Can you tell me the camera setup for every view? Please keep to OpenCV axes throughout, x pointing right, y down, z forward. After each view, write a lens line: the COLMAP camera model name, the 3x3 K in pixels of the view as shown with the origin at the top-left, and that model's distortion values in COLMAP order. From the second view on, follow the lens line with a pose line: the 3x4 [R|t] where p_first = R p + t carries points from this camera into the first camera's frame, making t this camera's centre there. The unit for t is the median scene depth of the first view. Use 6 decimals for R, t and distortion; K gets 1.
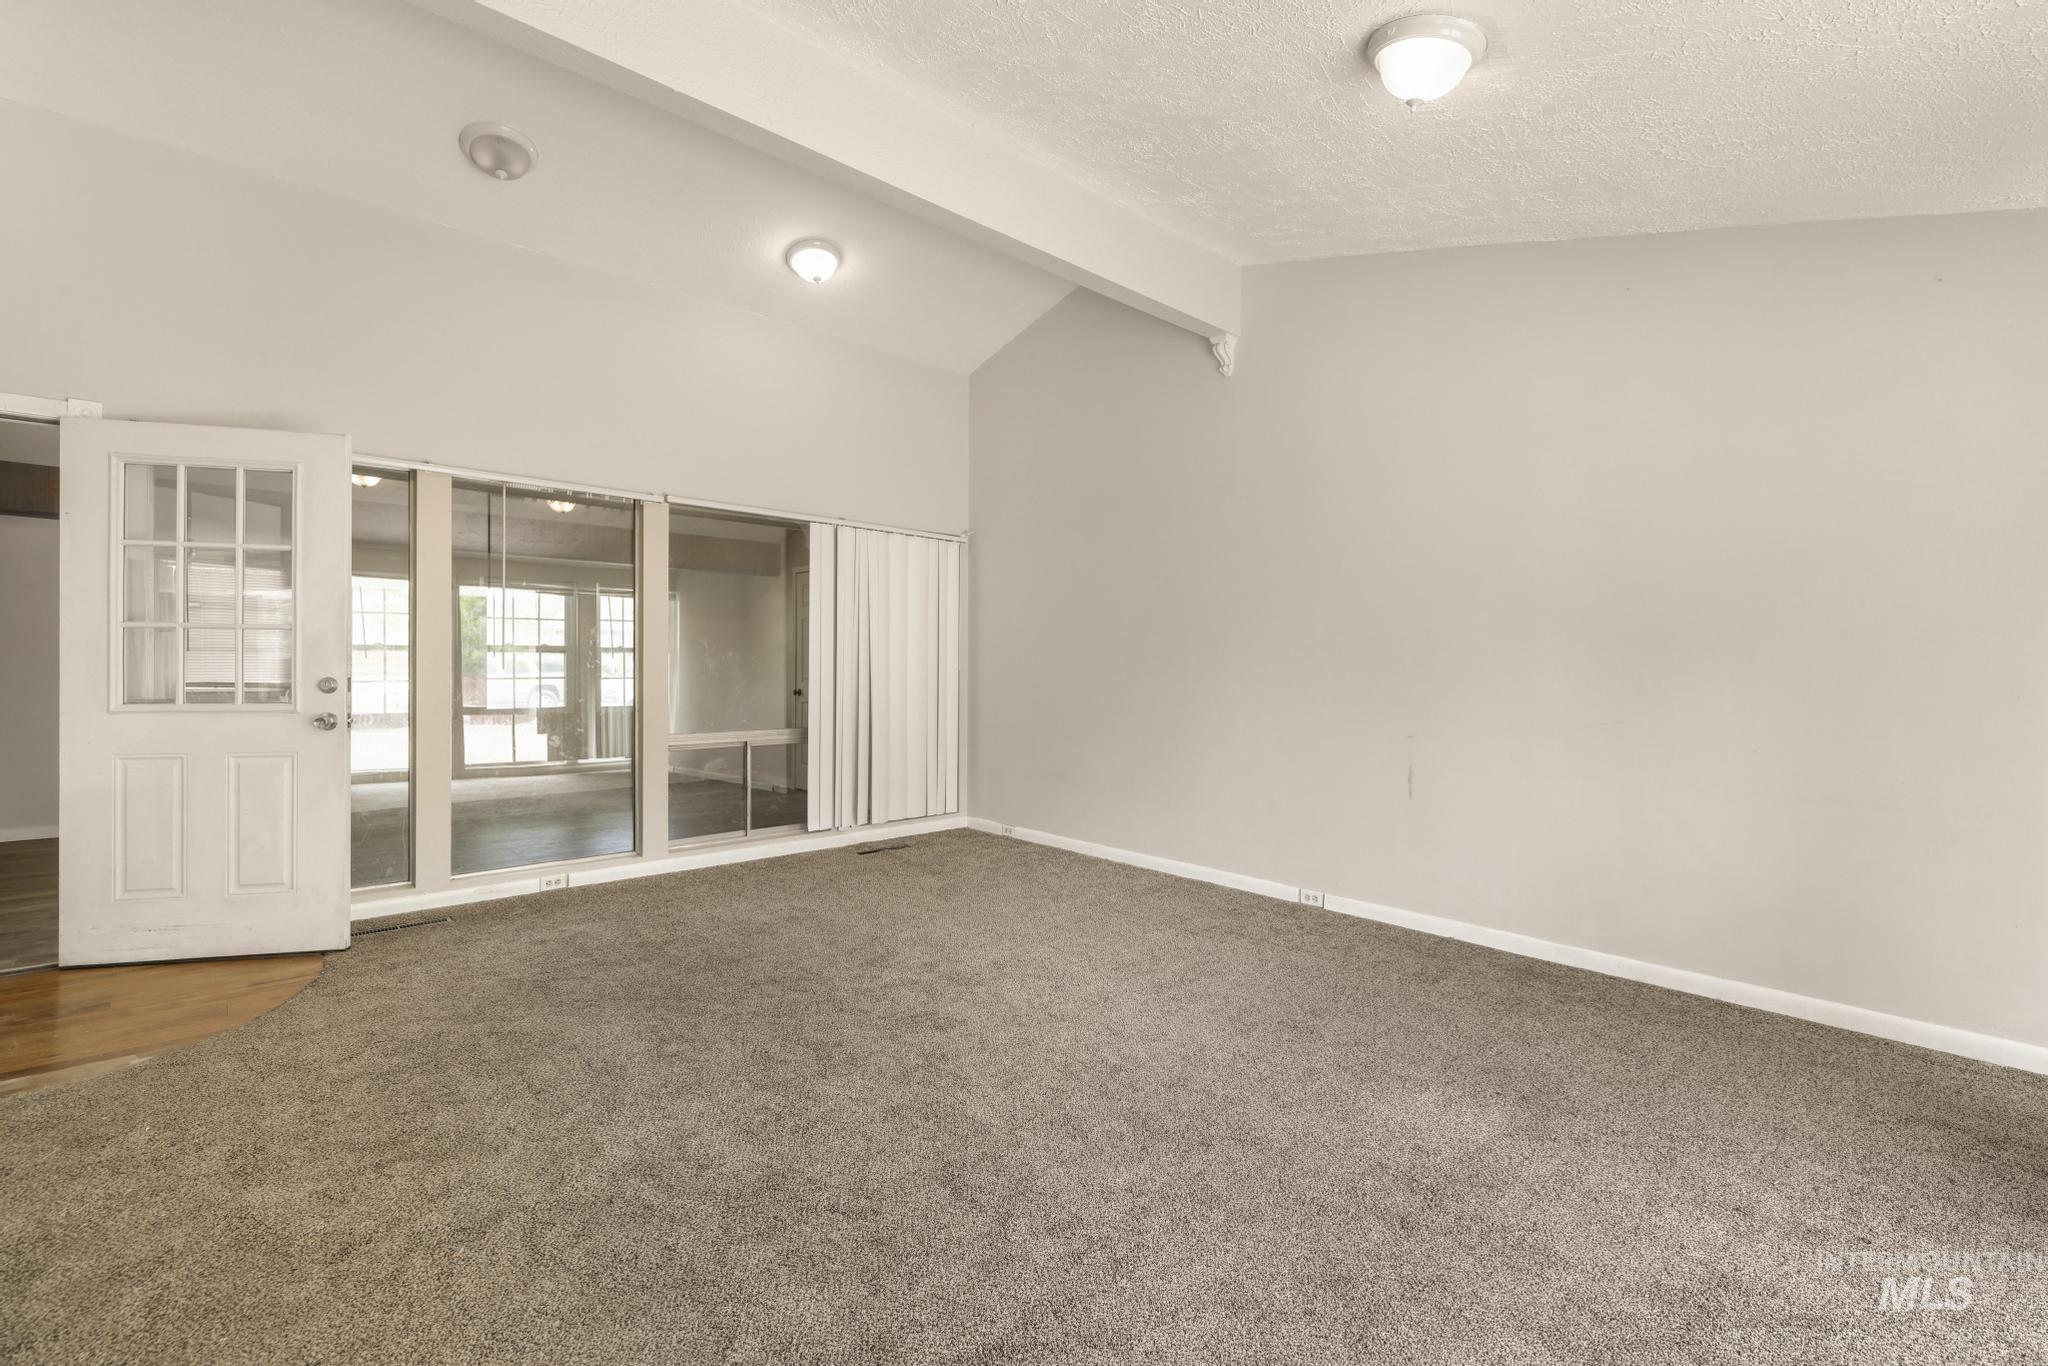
lens RADIAL K [[867.0, 0, 1014.5], [0, 867.0, 676.0], [0, 0, 1]] dist [-0.001918, 0.000696]
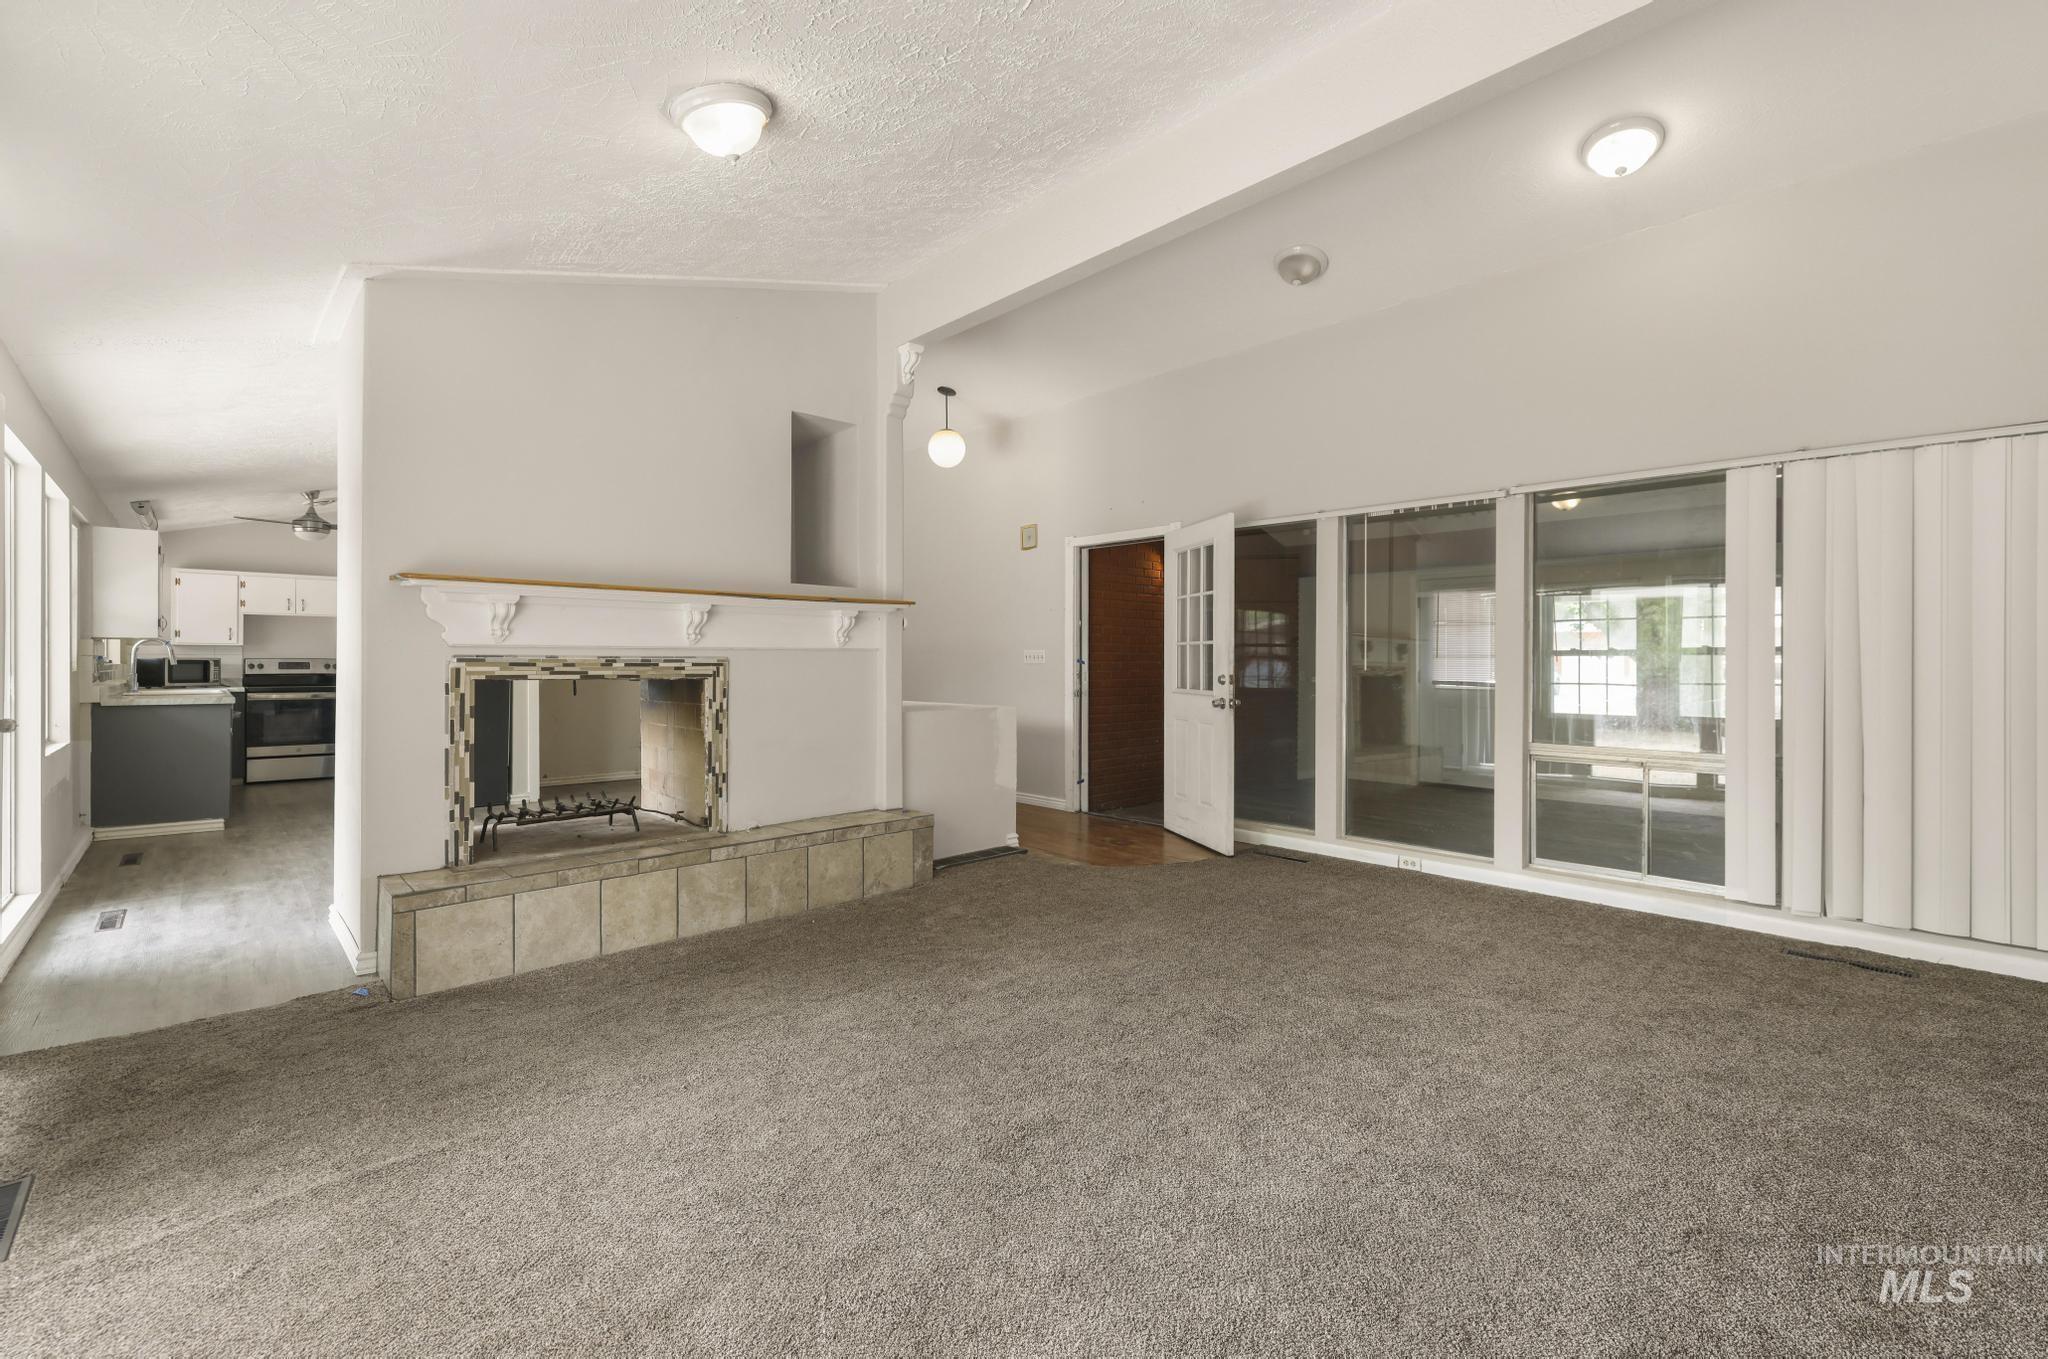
lens RADIAL K [[867.0, 0, 1017.2], [0, 867.0, 666.2], [0, 0, 1]] dist [-0.001918, 0.000696]
pose [[0.023181, -0.002735, -0.999728, 0.648732], [-0.015750, 0.999871, -0.003100, -0.001788], [0.999607, 0.015817, 0.023135, 0.543070]]
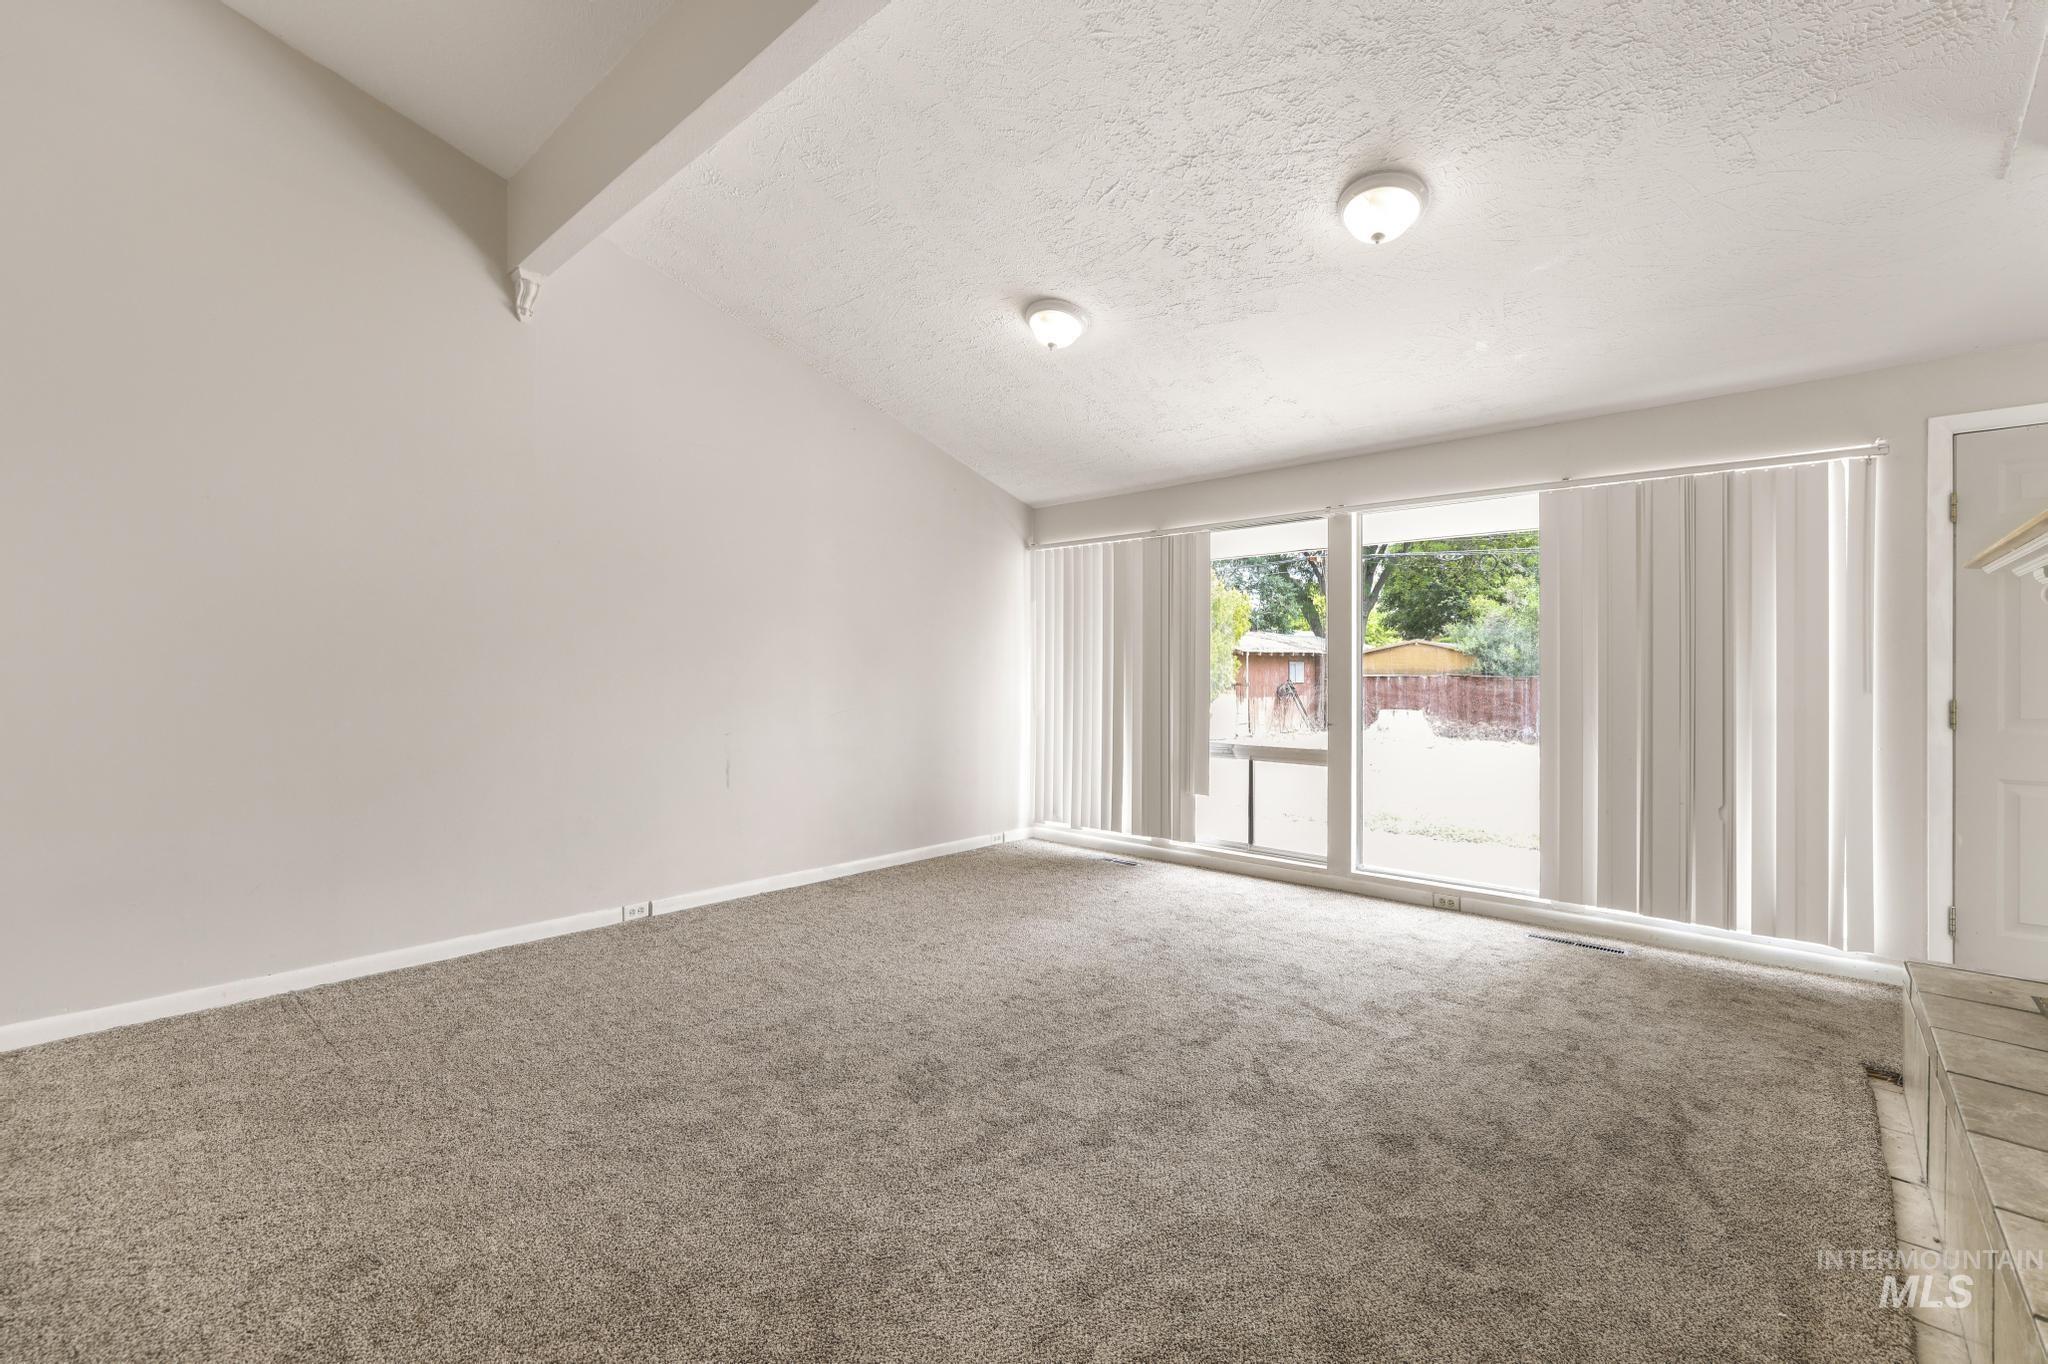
lens RADIAL K [[867.0, 0, 1027.8], [0, 867.0, 679.6], [0, 0, 1]] dist [-0.001918, 0.000696]
pose [[-0.114345, -0.010738, 0.993383, -0.733376], [0.006683, 0.999911, 0.011578, -0.013101], [-0.993419, 0.007963, -0.114263, 0.733795]]
